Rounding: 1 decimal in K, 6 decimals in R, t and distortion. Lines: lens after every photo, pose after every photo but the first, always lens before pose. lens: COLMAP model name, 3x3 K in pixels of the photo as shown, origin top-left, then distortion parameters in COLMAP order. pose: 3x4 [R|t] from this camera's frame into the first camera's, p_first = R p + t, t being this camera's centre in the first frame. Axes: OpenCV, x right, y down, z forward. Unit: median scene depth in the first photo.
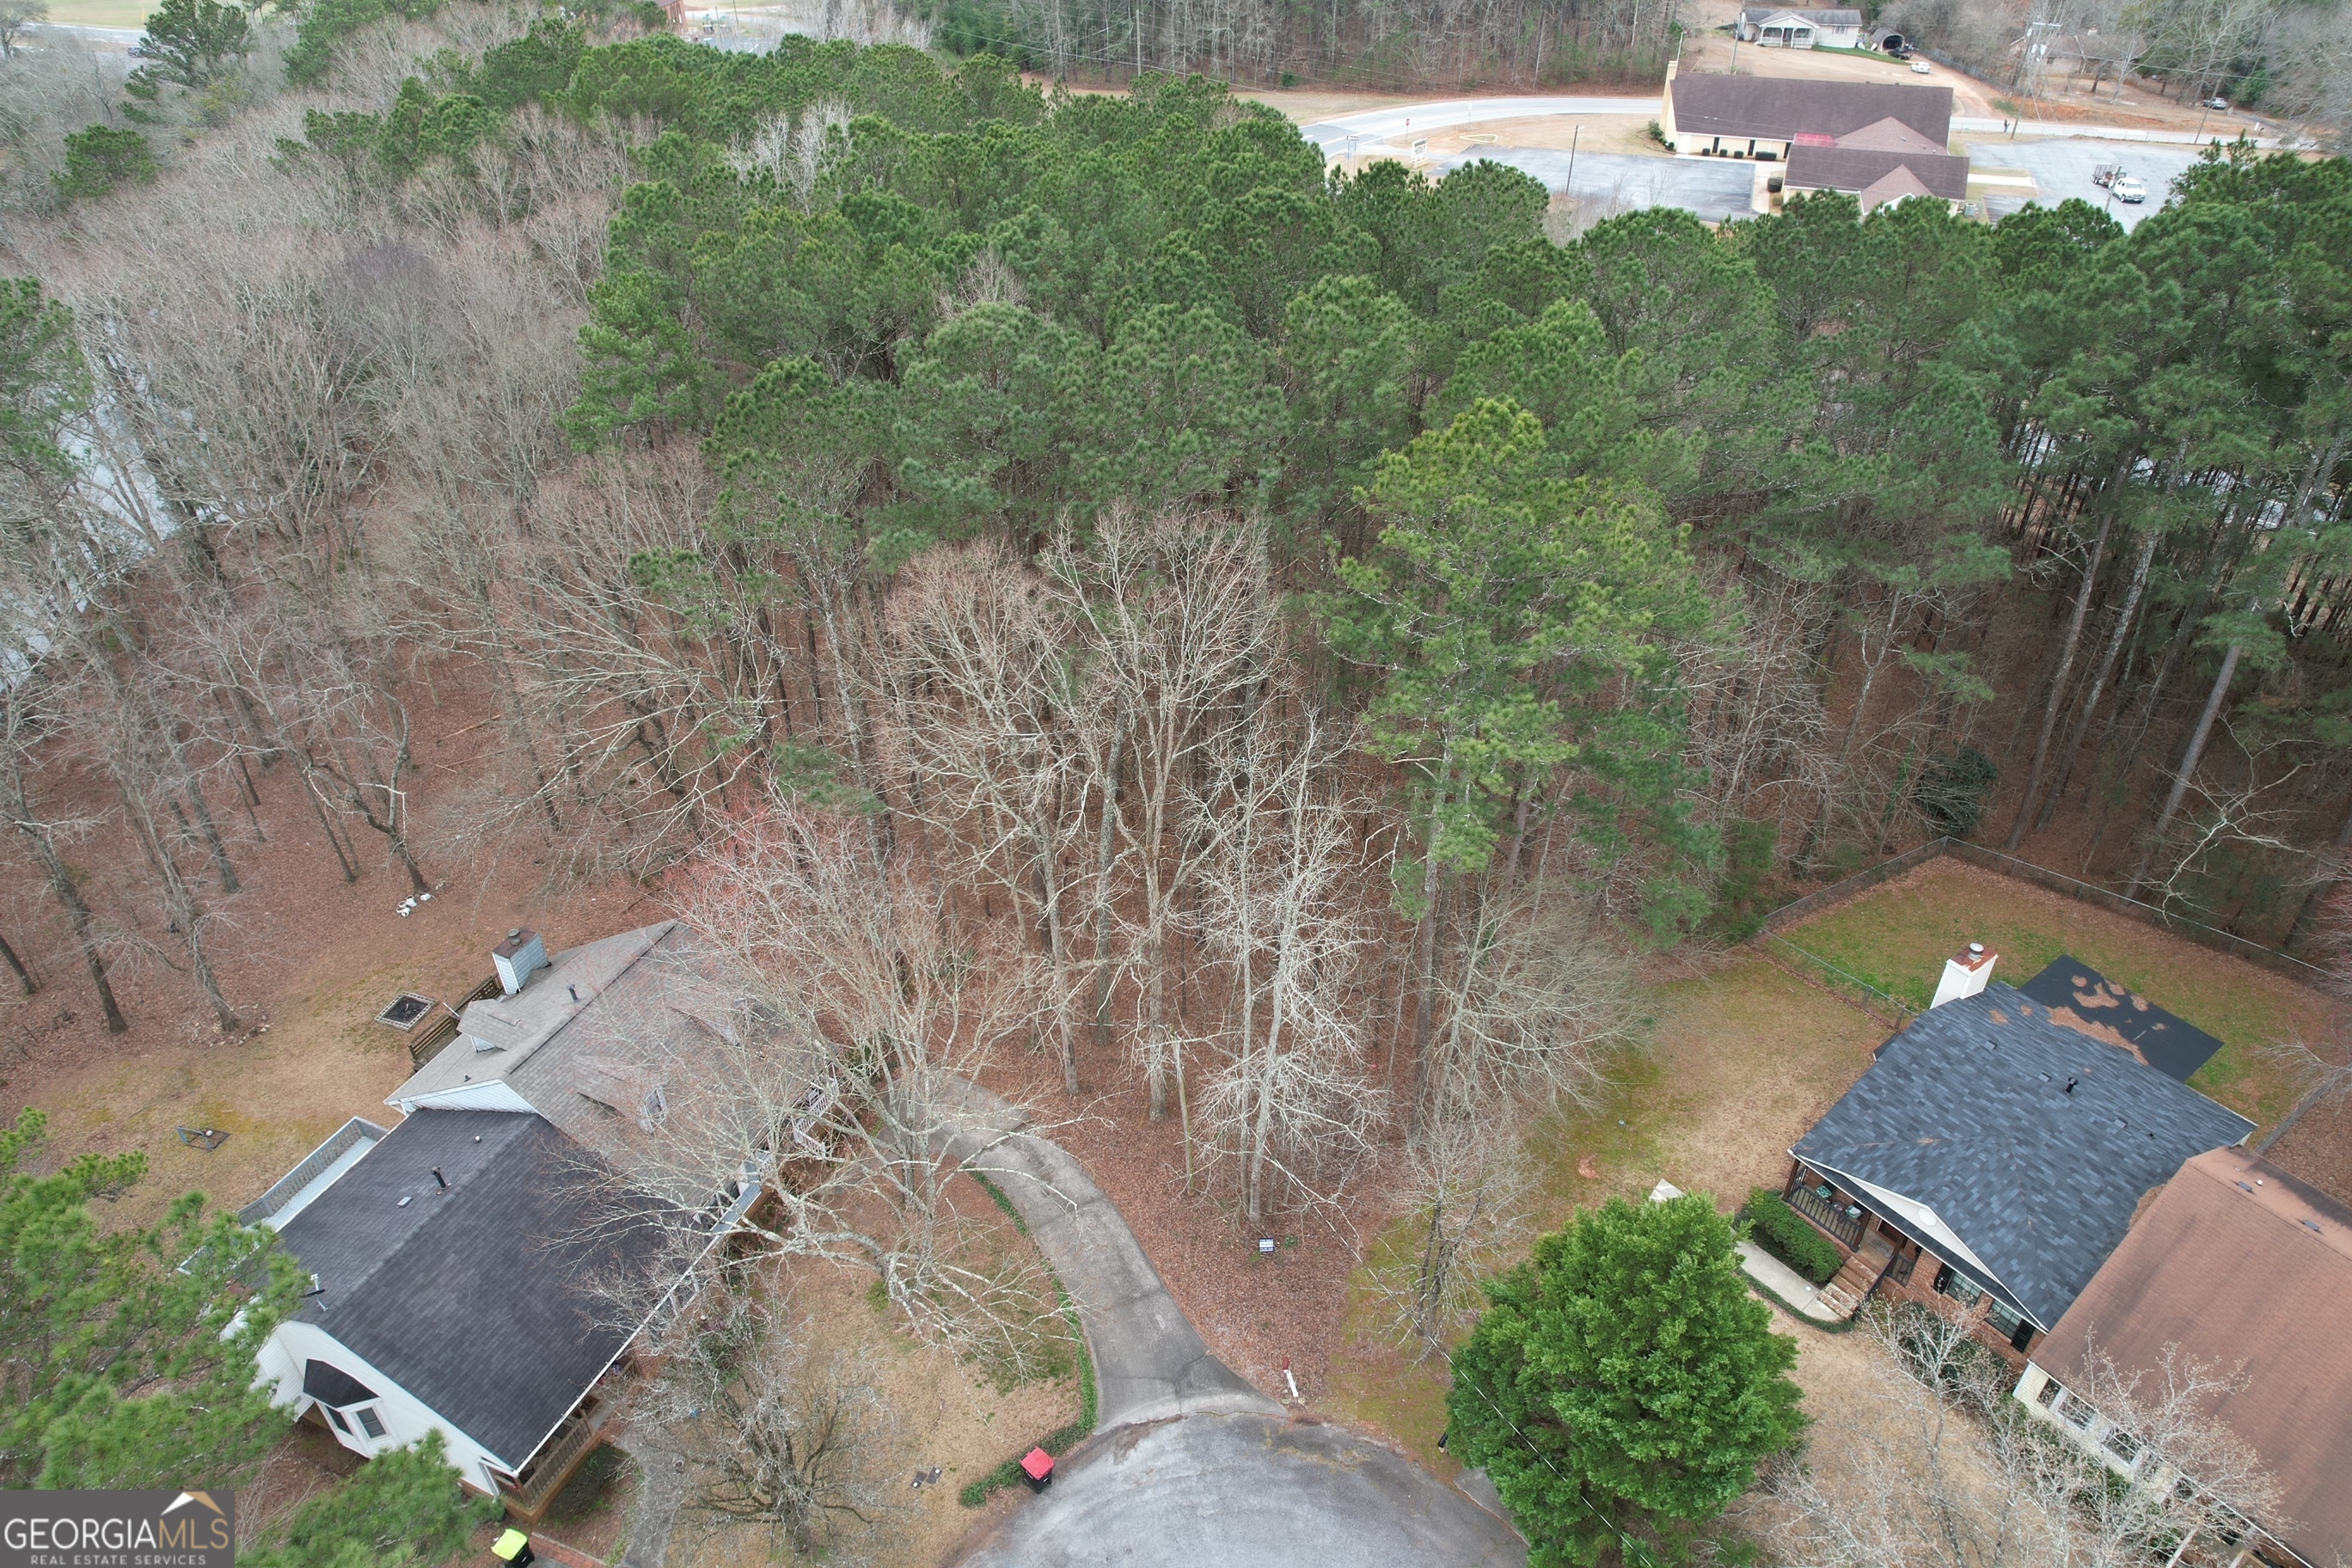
lens RADIAL K [[1500.8, 0, 1176.0], [0, 1500.8, 784.0], [0, 0, 1]] dist [-0.074012, 0.072069]
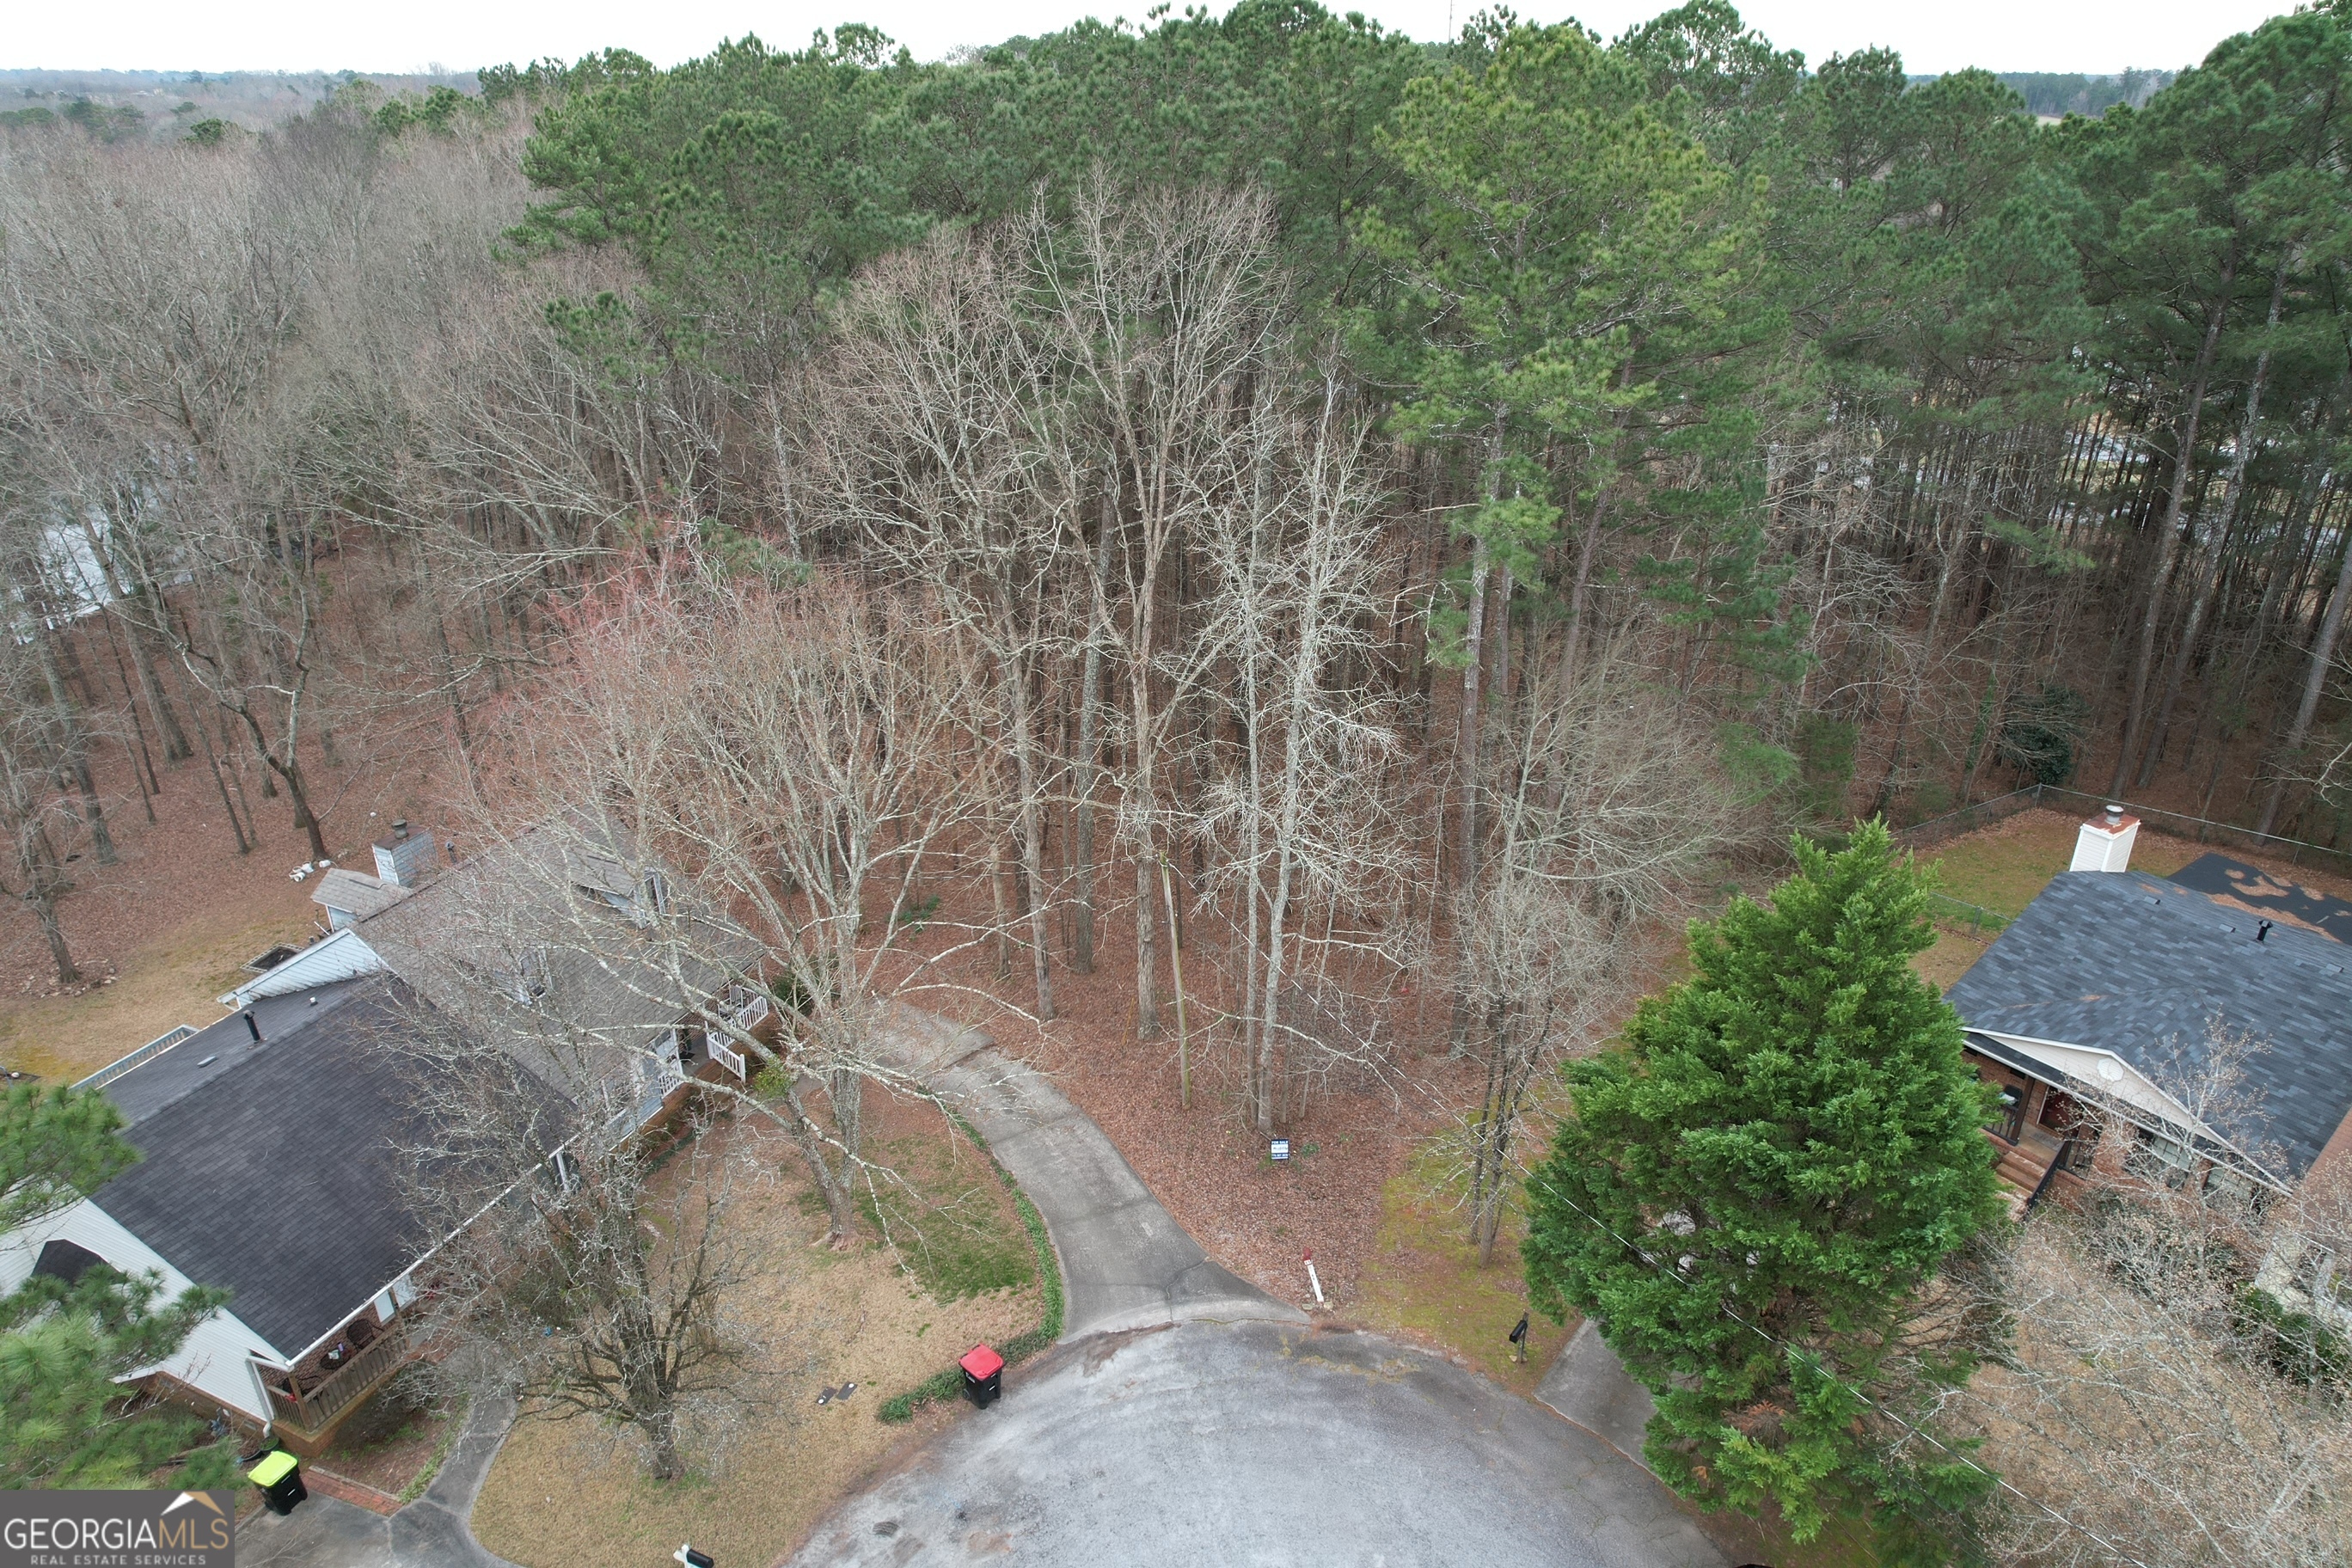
lens RADIAL K [[1500.8, 0, 1176.0], [0, 1500.8, 784.0], [0, 0, 1]] dist [-0.074012, 0.072069]
pose [[0.999997, 0.002145, -0.001089, 0.005599], [-0.002297, 0.986061, -0.166371, 0.274643], [0.000717, 0.166373, 0.986063, 0.189834]]
